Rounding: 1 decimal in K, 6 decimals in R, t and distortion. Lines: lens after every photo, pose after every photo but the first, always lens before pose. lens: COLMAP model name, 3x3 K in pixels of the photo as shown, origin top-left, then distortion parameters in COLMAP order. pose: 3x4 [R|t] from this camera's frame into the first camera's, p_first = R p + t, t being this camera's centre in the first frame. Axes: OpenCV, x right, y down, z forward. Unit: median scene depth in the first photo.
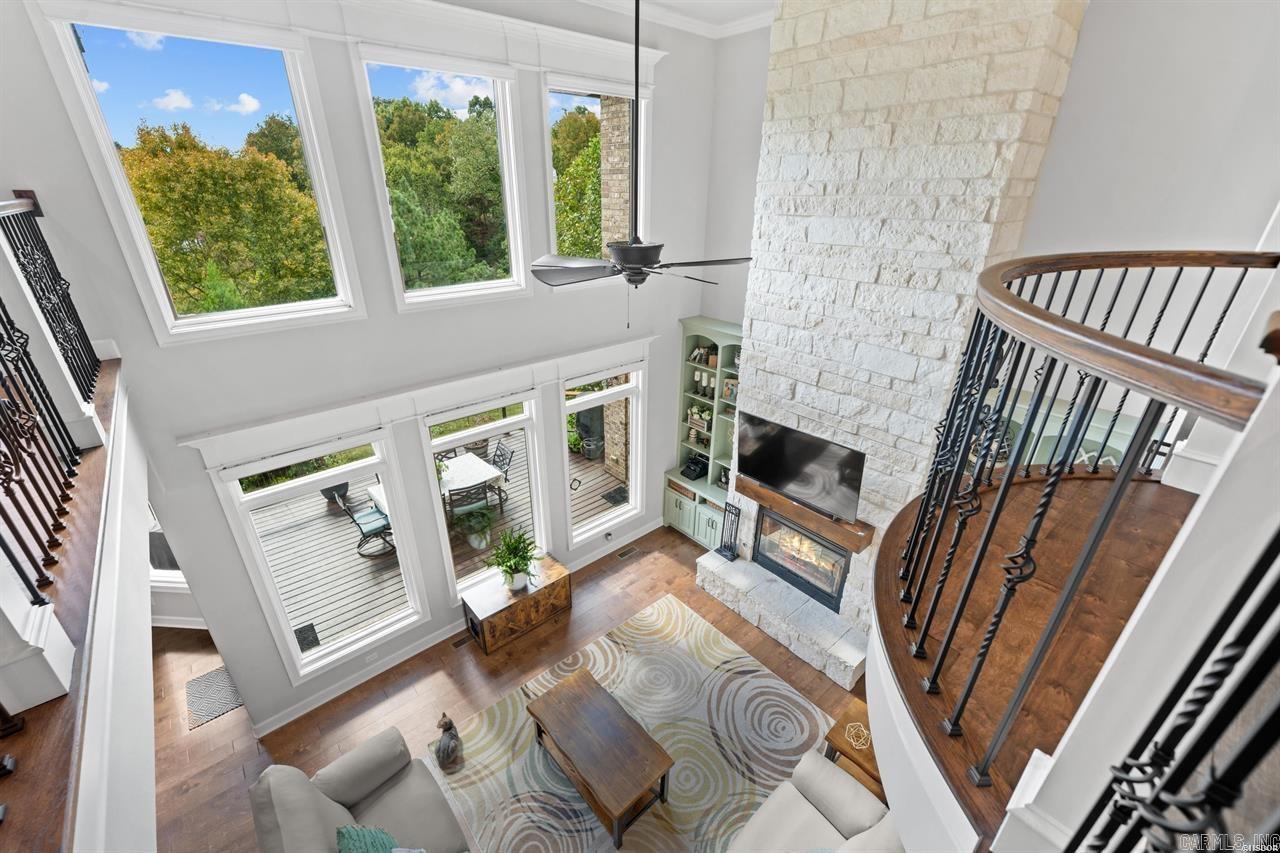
lens RADIAL K [[517.4, 0, 631.5], [0, 517.4, 432.4], [0, 0, 1]] dist [-0.000897, -0.000186]
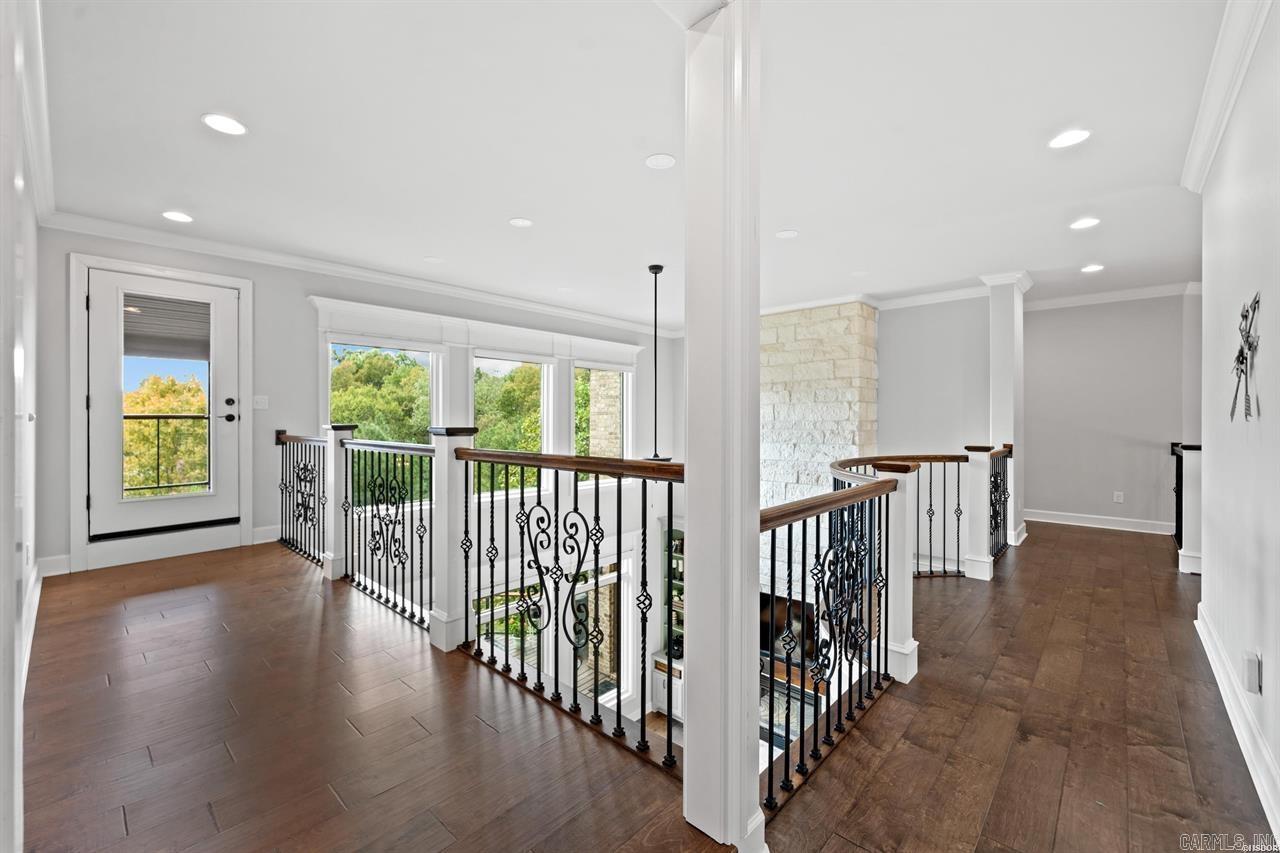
lens RADIAL K [[517.4, 0, 640.3], [0, 517.4, 422.1], [0, 0, 1]] dist [-0.000897, -0.000186]
pose [[0.992608, -0.002699, 0.121337, -0.172947], [0.053976, 0.905257, -0.421421, 0.170545], [-0.108704, 0.424855, 0.898711, -0.401519]]
